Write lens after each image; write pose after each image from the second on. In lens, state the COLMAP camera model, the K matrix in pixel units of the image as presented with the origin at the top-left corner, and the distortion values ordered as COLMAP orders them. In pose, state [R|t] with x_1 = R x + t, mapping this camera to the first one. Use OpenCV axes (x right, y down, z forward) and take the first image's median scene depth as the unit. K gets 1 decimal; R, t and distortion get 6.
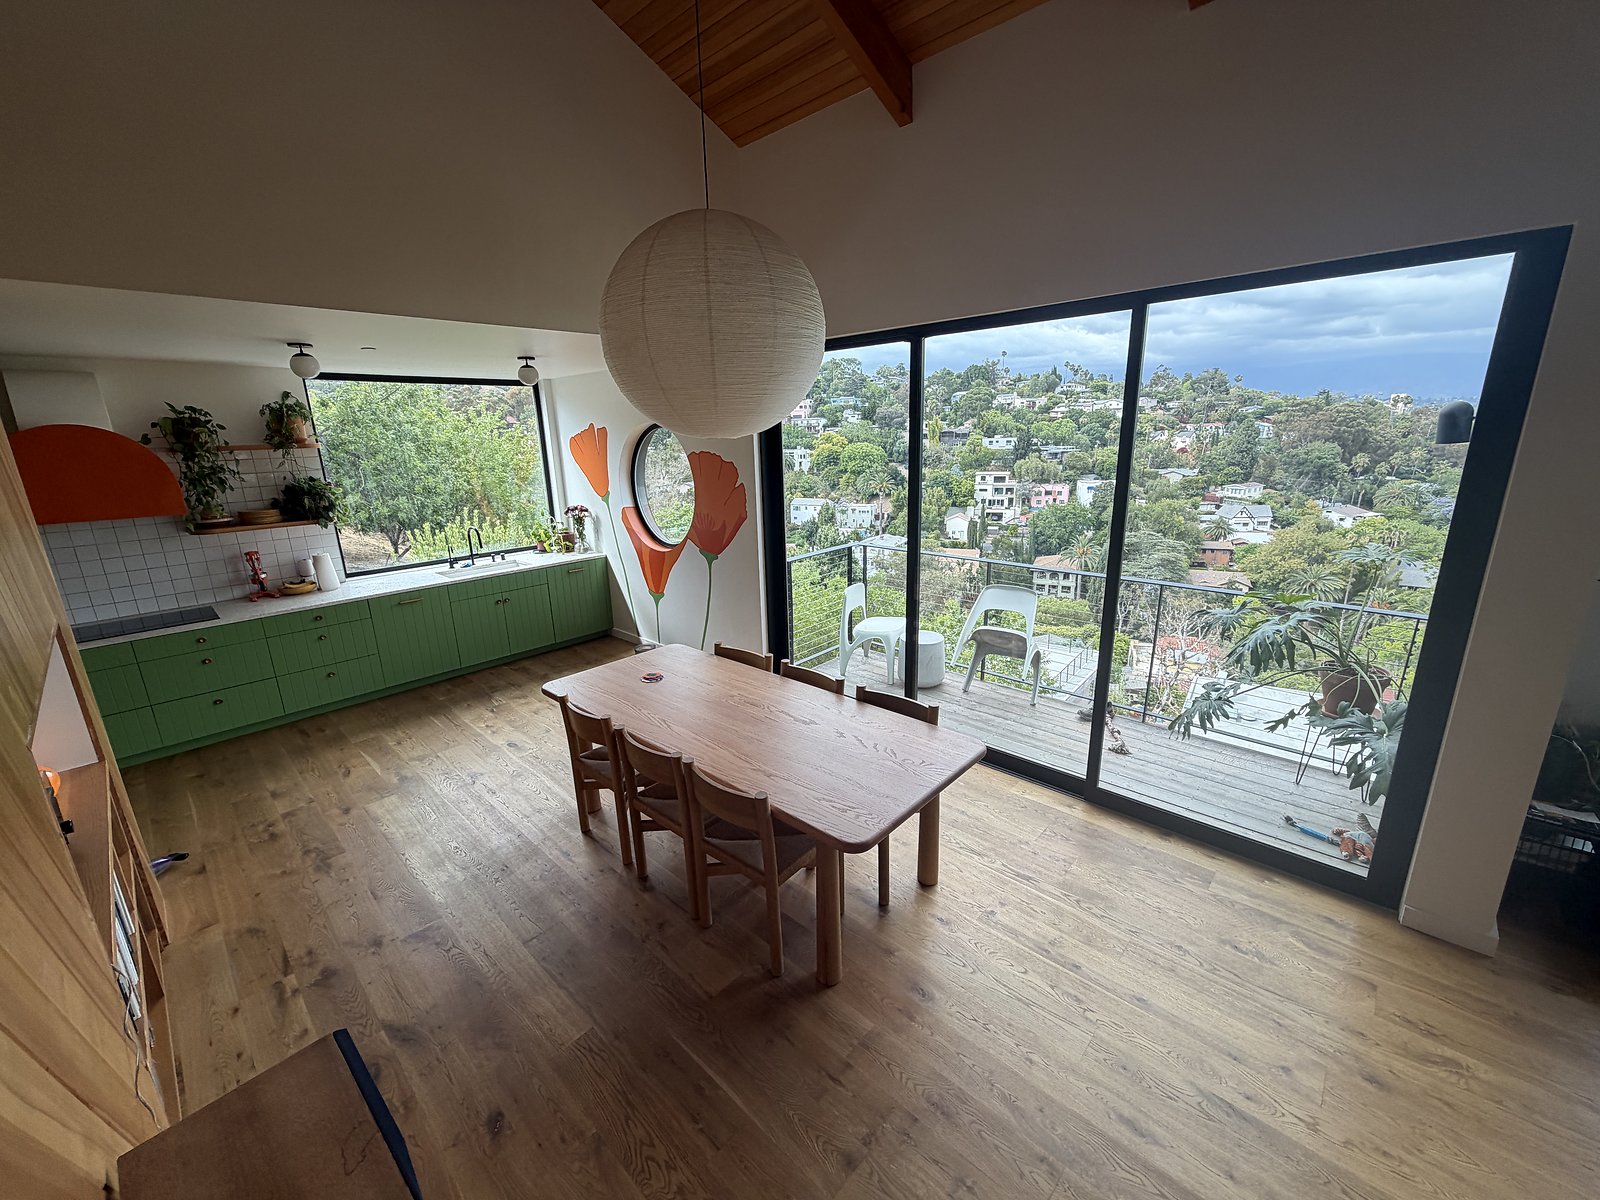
lens RADIAL K [[626.7, 0, 800.0], [0, 626.7, 600.0], [0, 0, 1]] dist [0.001194, 0.000107]
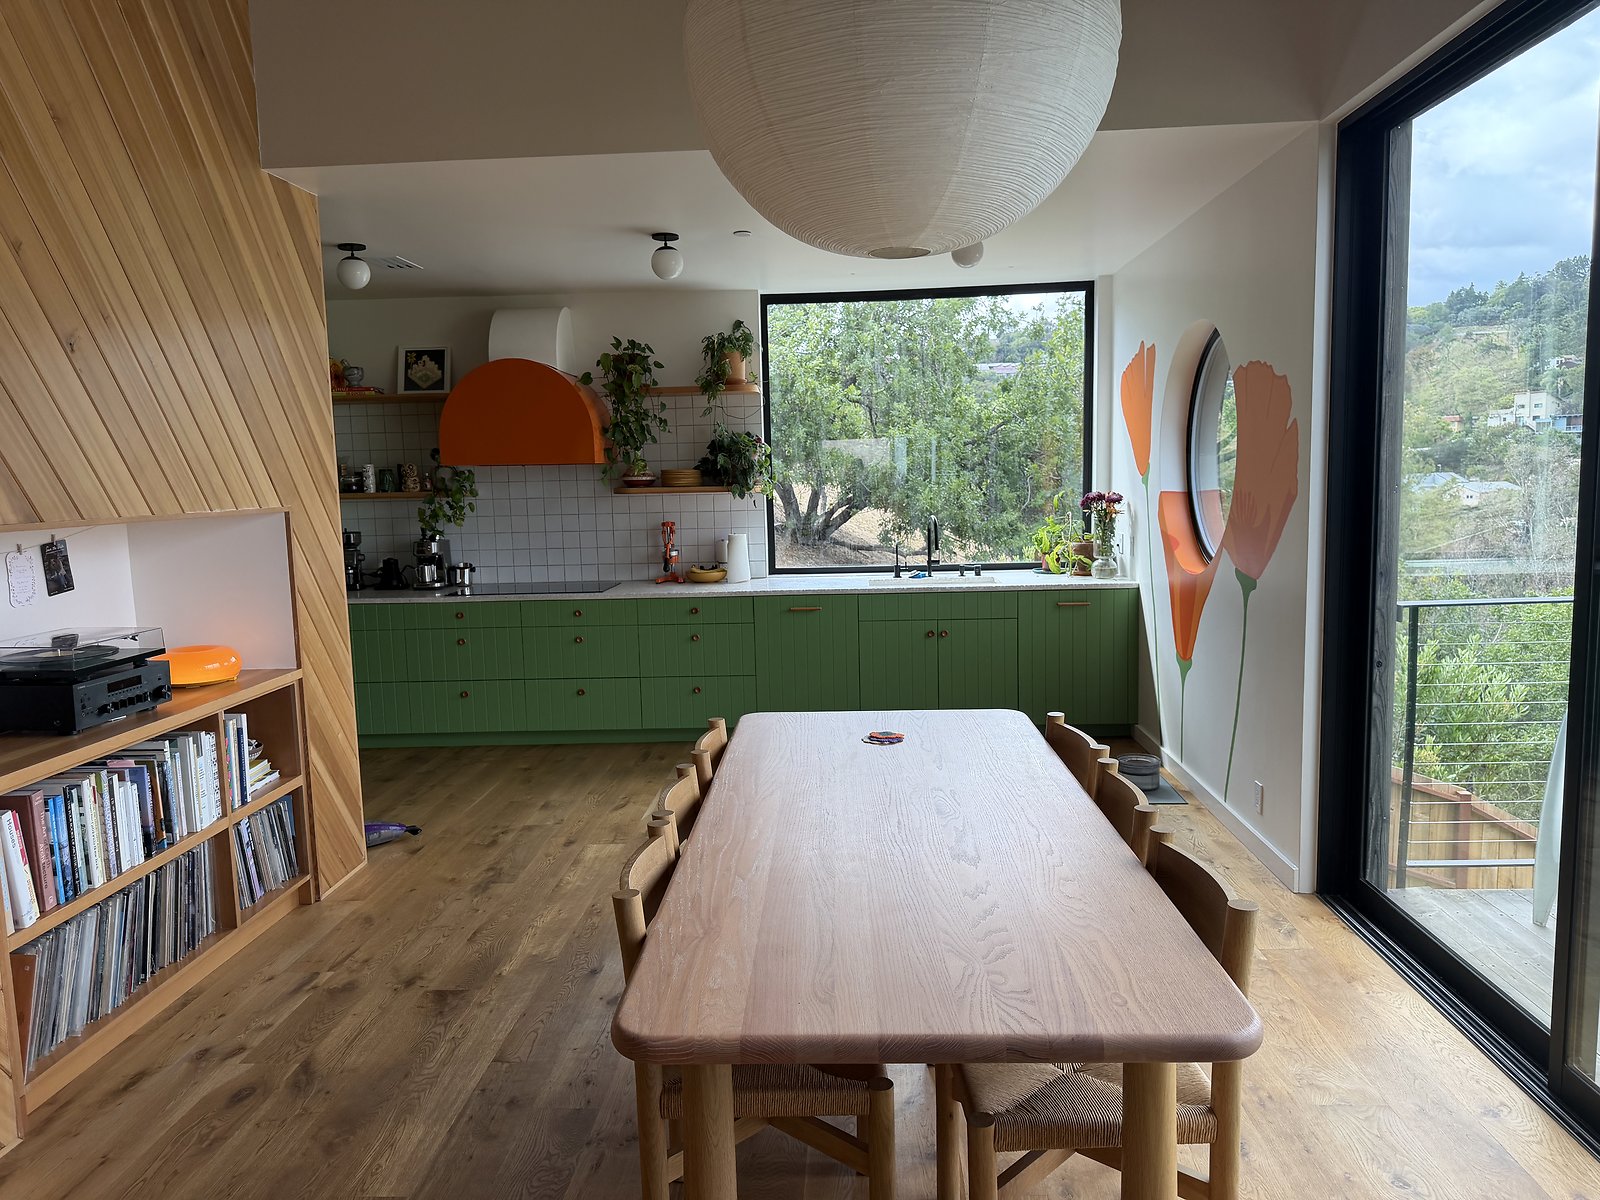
lens RADIAL K [[1129.6, 0, 810.5], [0, 1129.6, 605.6], [0, 0, 1]] dist [0.064181, -0.004892]
pose [[0.641877, 0.094714, -0.760936, 0.333538], [-0.189045, 0.981259, -0.037328, 0.045814], [0.743139, 0.167811, 0.647753, 0.228975]]
